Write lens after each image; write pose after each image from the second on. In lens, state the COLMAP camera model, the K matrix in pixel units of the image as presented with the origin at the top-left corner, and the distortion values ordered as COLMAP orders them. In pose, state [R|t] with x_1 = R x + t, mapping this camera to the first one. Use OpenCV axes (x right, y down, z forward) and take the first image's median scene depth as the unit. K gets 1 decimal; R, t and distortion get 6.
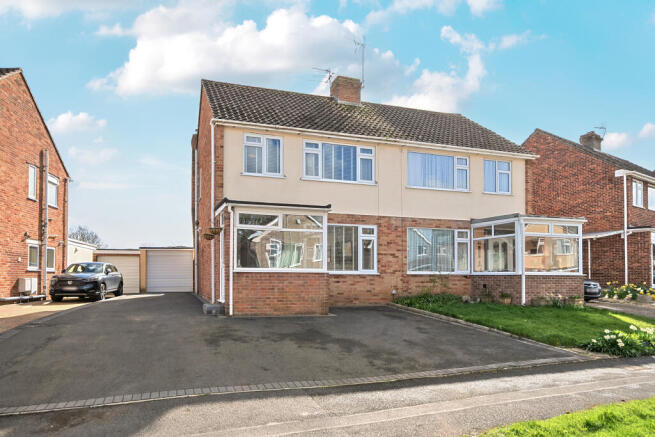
lens RADIAL K [[398.7, 0, 321.4], [0, 398.7, 267.2], [0, 0, 1]] dist [-0.000820, 0.001401]
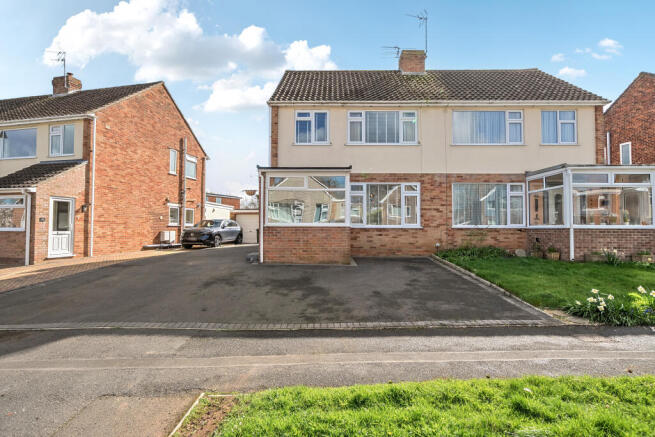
lens RADIAL K [[339.1, 0, 327.6], [0, 339.1, 216.7], [0, 0, 1]] dist [0.001029, -0.001197]
pose [[0.954026, -0.012085, -0.299481, 0.175435], [0.007532, 0.999838, -0.016354, 0.000427], [0.299630, 0.013346, 0.953962, 0.054192]]
